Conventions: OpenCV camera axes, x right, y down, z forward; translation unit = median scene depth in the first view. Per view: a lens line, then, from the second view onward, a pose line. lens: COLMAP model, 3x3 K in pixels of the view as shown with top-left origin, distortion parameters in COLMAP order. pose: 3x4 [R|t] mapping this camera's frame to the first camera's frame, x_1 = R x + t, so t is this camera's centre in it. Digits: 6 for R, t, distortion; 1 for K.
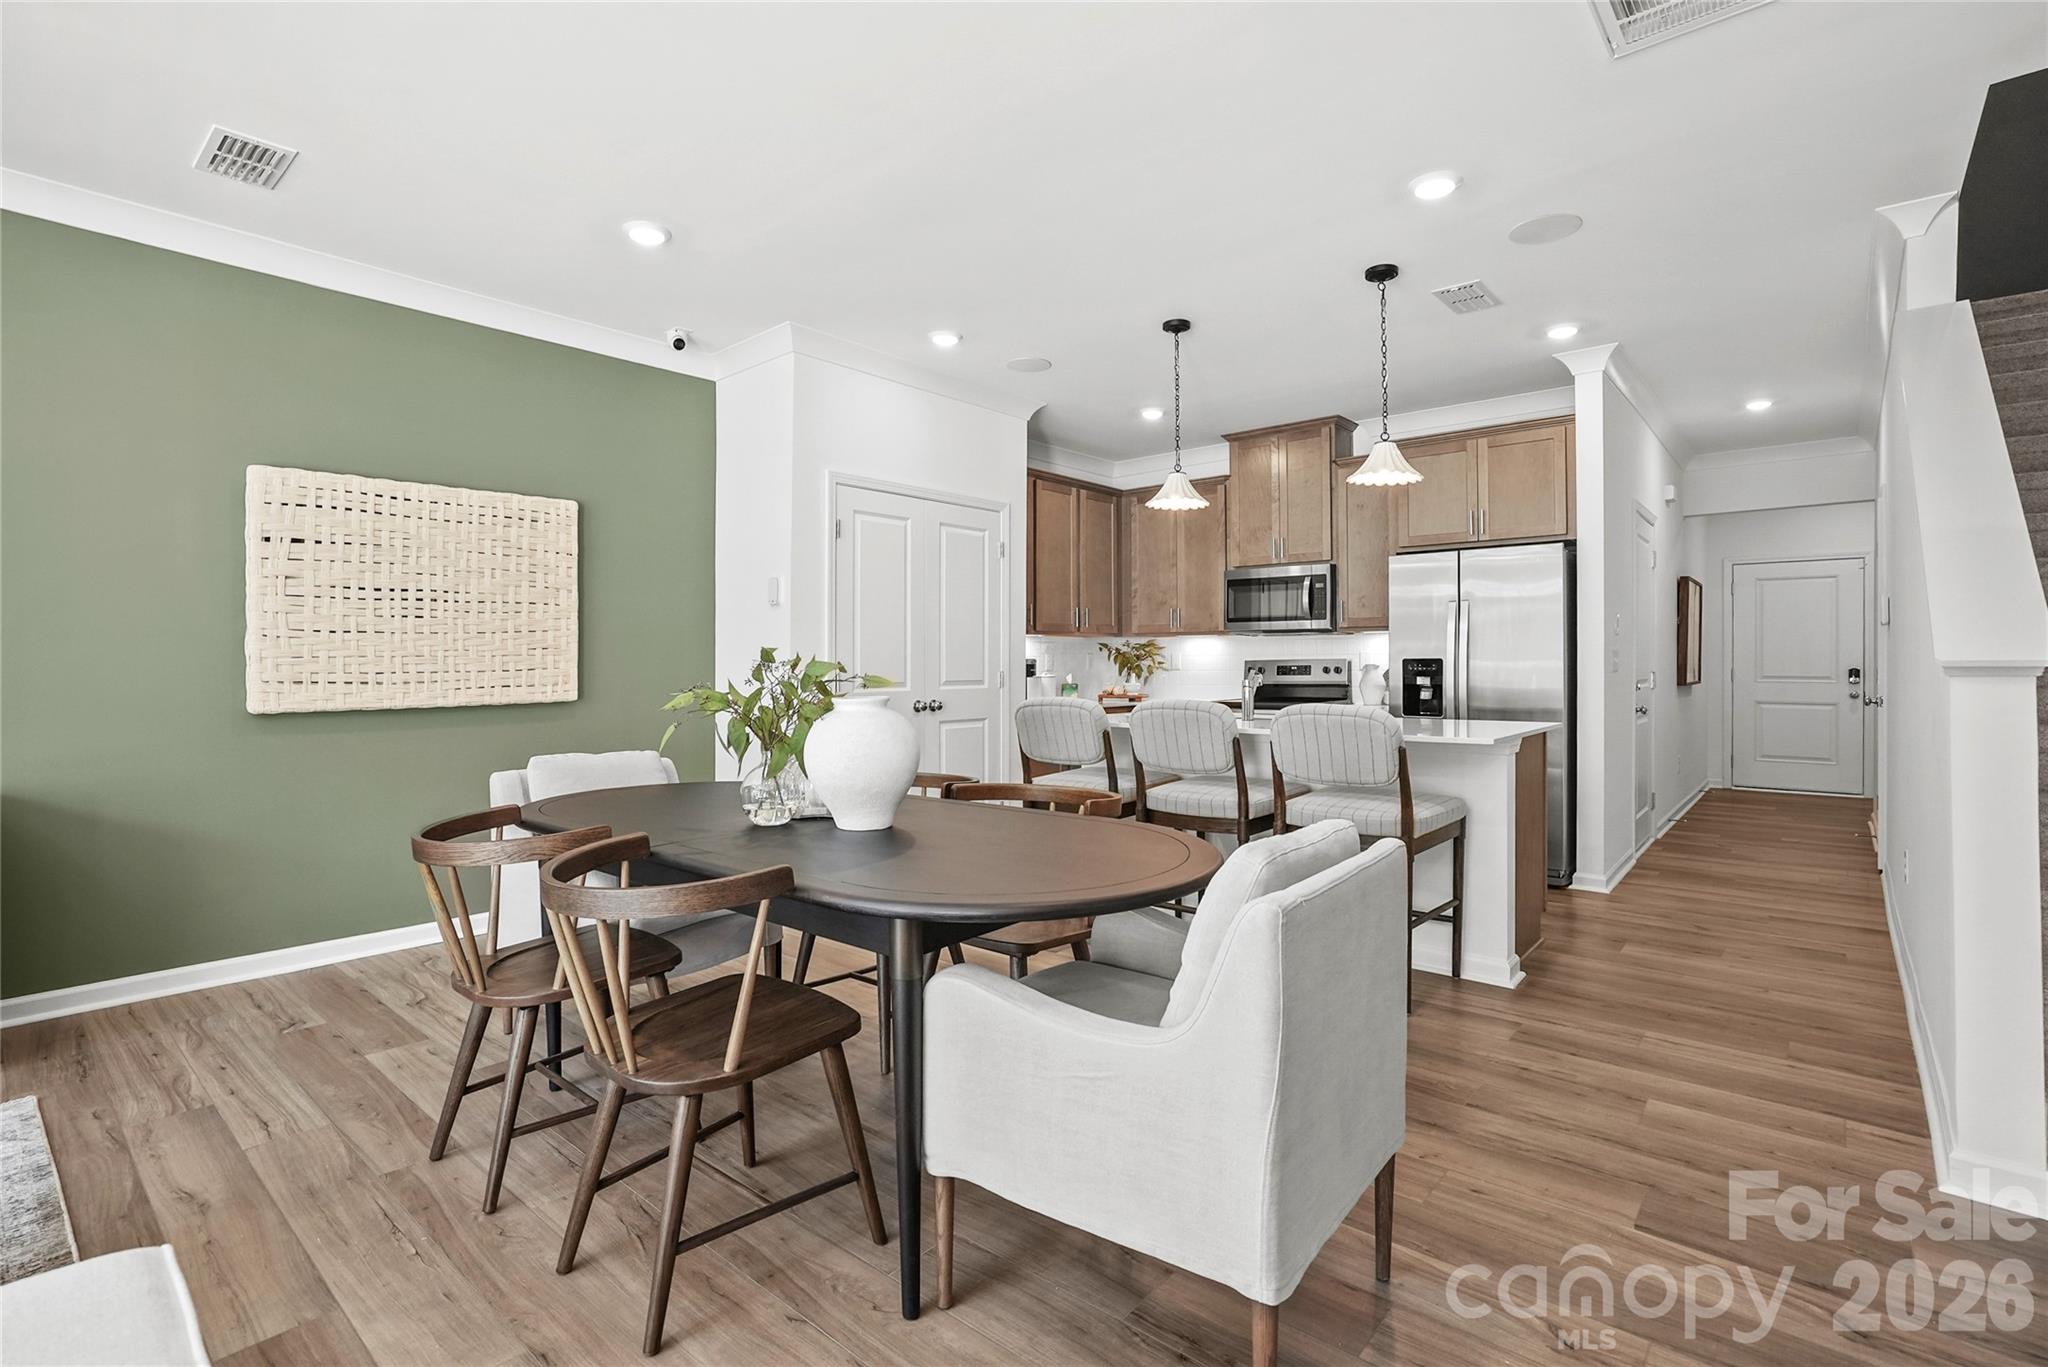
lens RADIAL K [[950.3, 0, 1021.0], [0, 950.3, 676.9], [0, 0, 1]] dist [-0.019002, 0.002820]
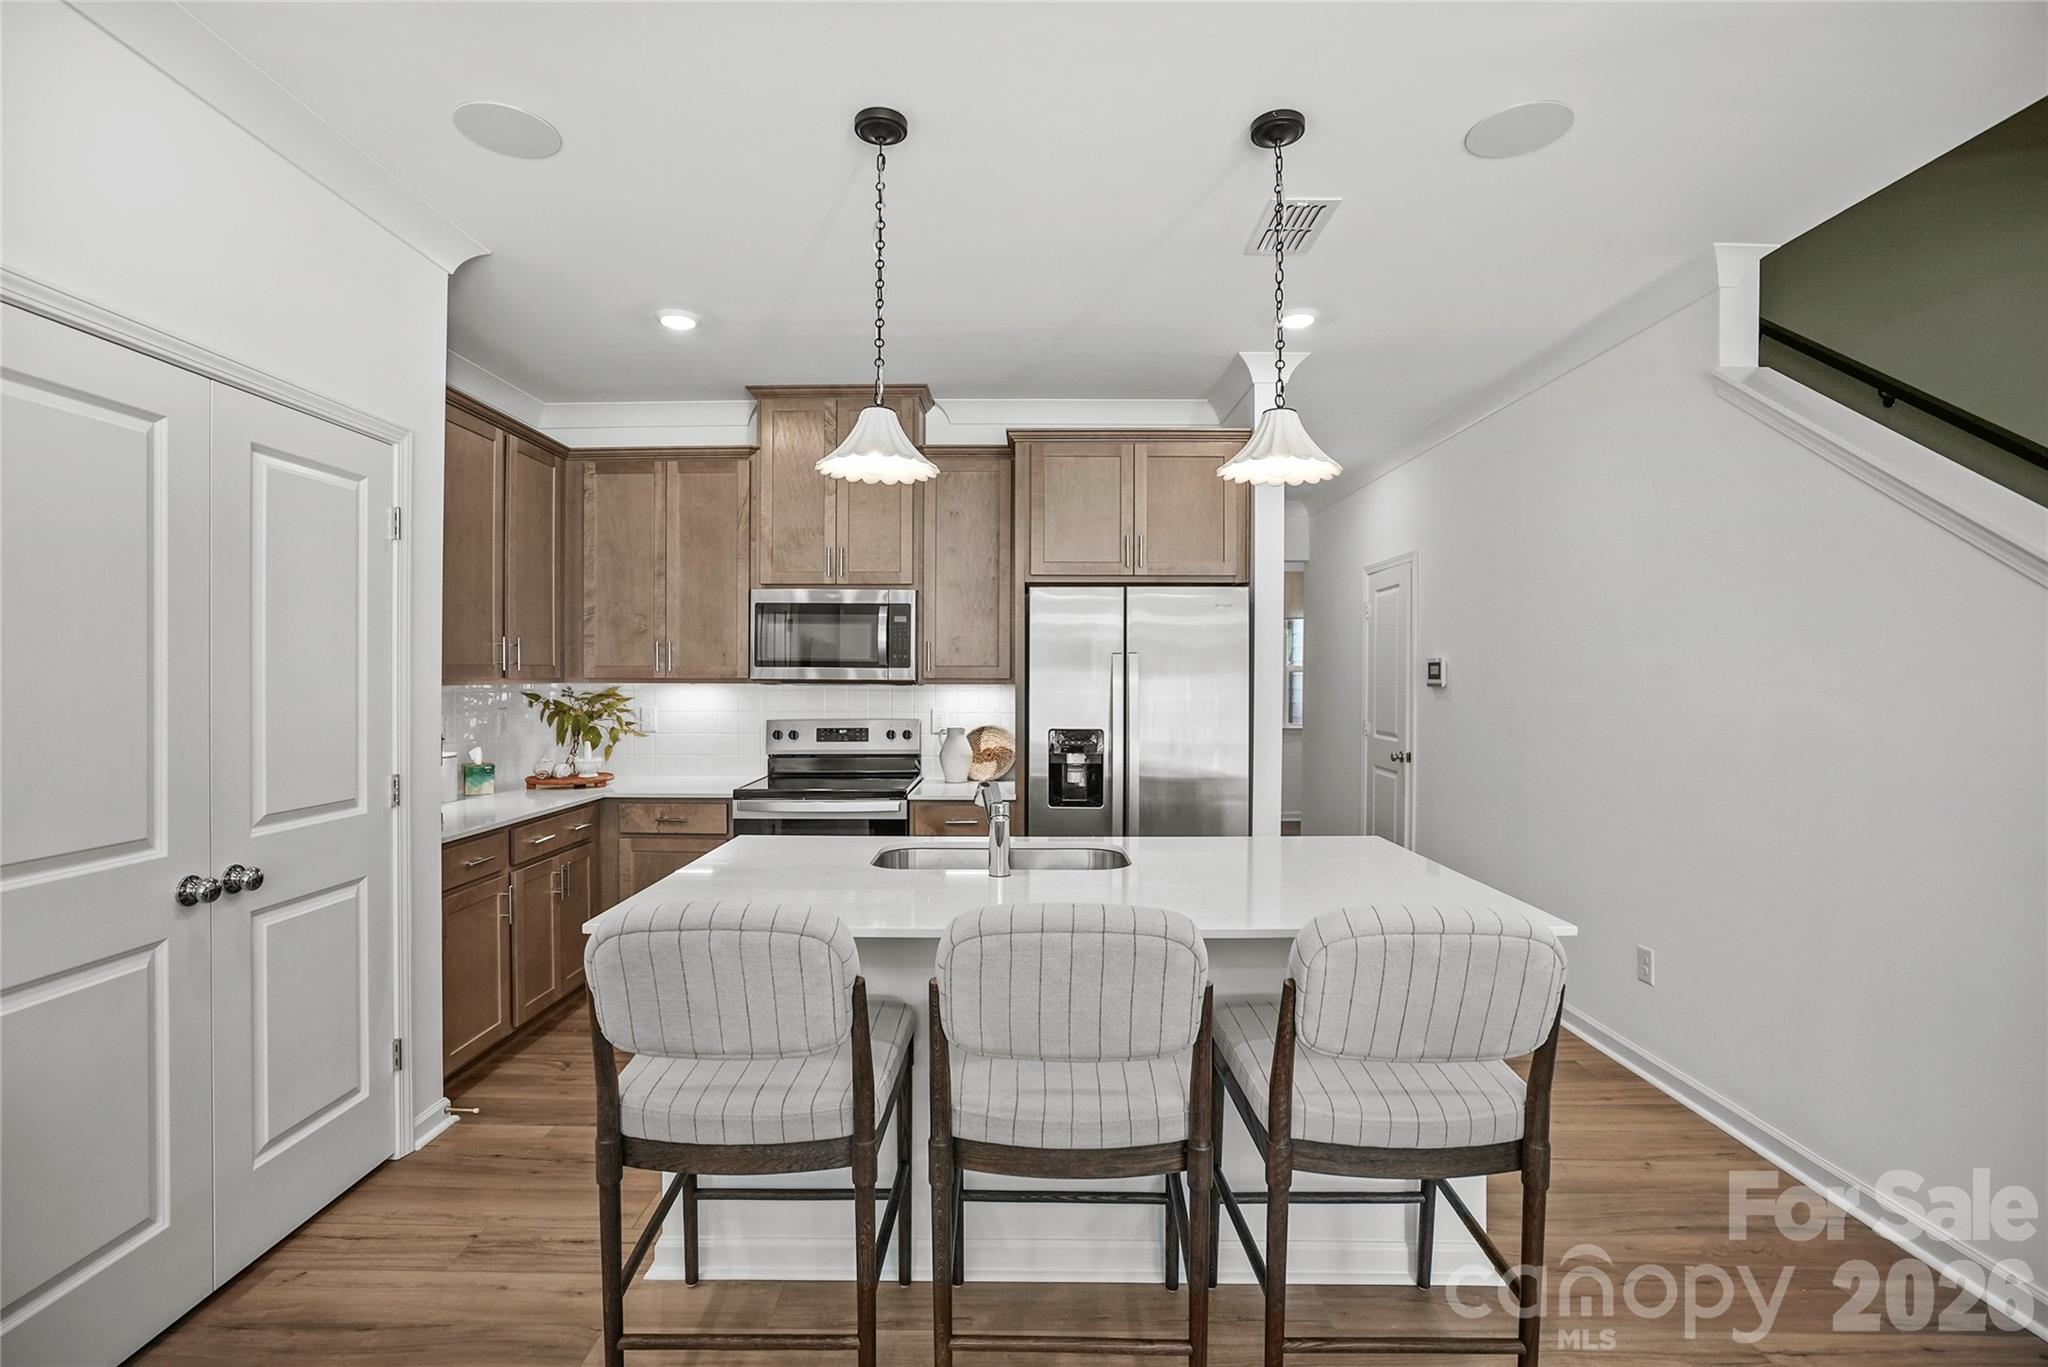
lens RADIAL K [[950.3, 0, 1005.8], [0, 950.3, 683.4], [0, 0, 1]] dist [-0.019002, 0.002820]
pose [[0.766852, -0.001664, 0.641822, -0.081686], [0.004774, 0.999984, -0.003112, -0.044742], [-0.641806, 0.005450, 0.766847, 0.393391]]
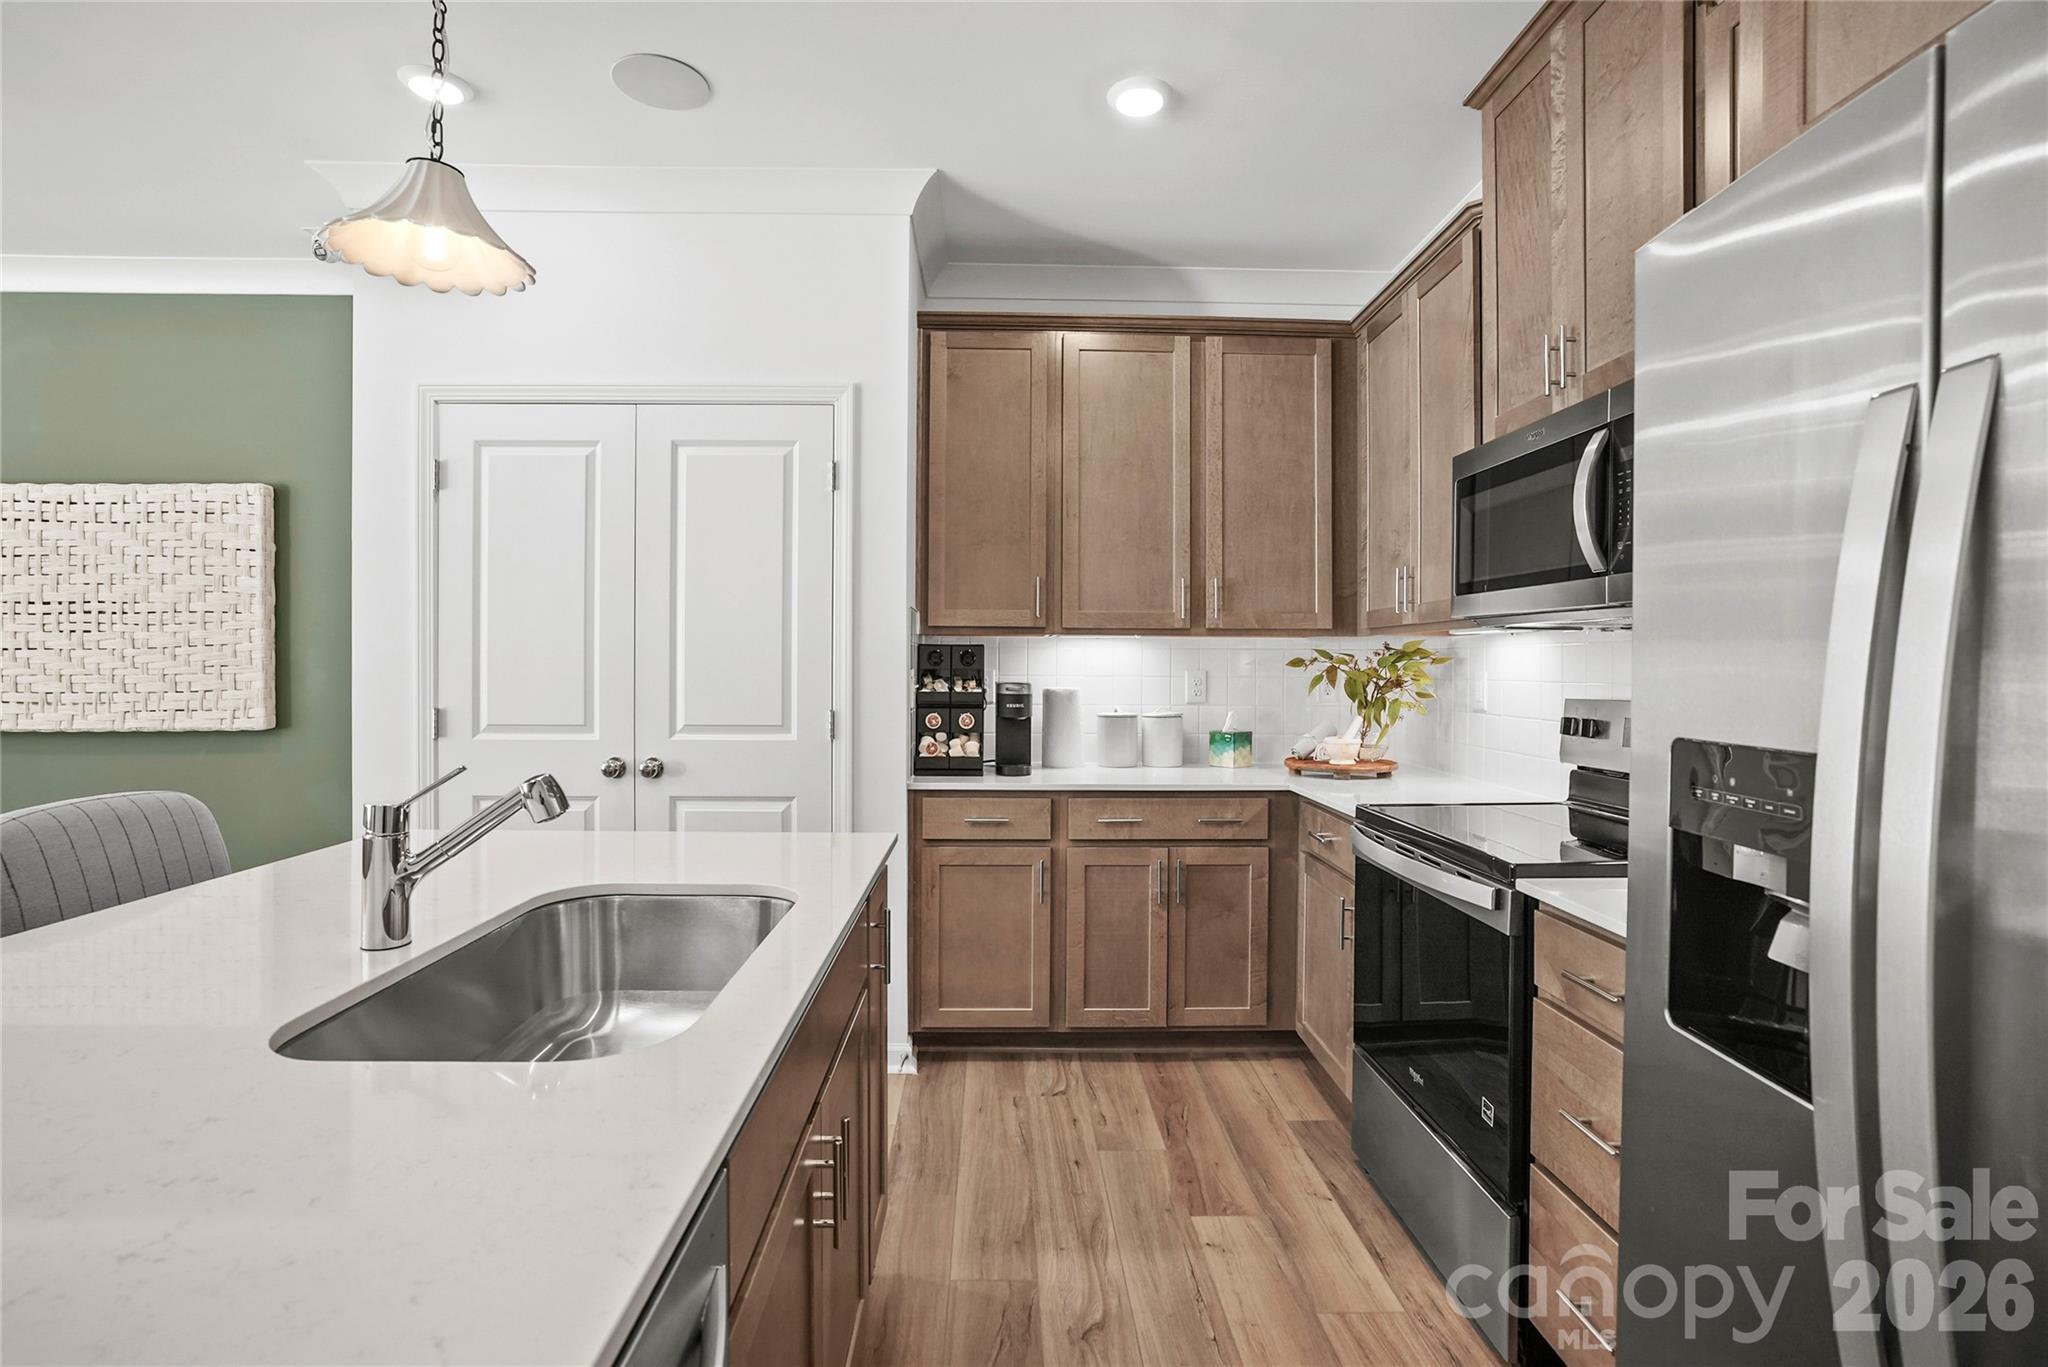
lens RADIAL K [[950.3, 0, 1020.3], [0, 950.3, 663.2], [0, 0, 1]] dist [-0.019002, 0.002820]
pose [[0.674806, 0.005072, -0.737978, 0.393358], [-0.018392, 0.999781, -0.009947, -0.025360], [0.737766, 0.020285, 0.674751, 0.659068]]
